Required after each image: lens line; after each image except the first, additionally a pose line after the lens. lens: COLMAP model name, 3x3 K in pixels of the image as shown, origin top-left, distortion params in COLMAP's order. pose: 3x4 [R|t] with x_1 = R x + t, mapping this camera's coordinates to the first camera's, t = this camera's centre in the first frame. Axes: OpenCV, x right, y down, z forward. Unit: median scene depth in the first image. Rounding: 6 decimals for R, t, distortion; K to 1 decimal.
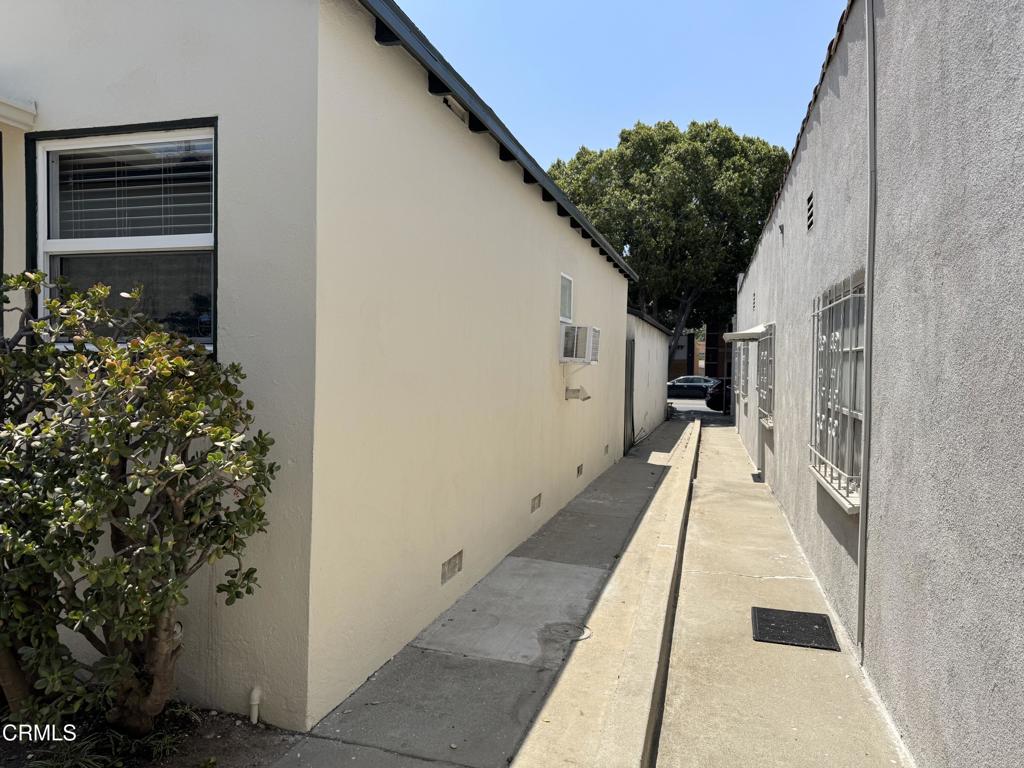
lens RADIAL K [[728.0, 0, 512.0], [0, 728.0, 384.0], [0, 0, 1]] dist [0.074805, -0.086419]
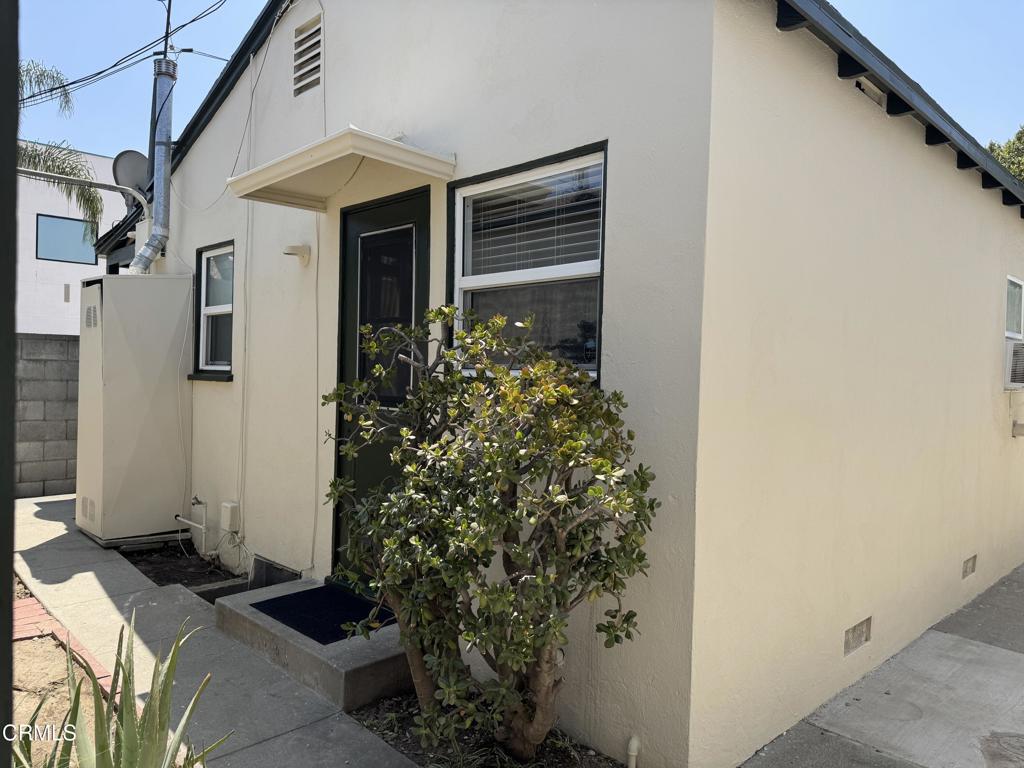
lens RADIAL K [[728.0, 0, 512.0], [0, 728.0, 384.0], [0, 0, 1]] dist [0.074805, -0.086419]
pose [[0.876009, 0.008168, -0.482226, -0.038712], [-0.023211, 0.999412, -0.025237, -0.010246], [0.481736, 0.033300, 0.875683, 0.100961]]
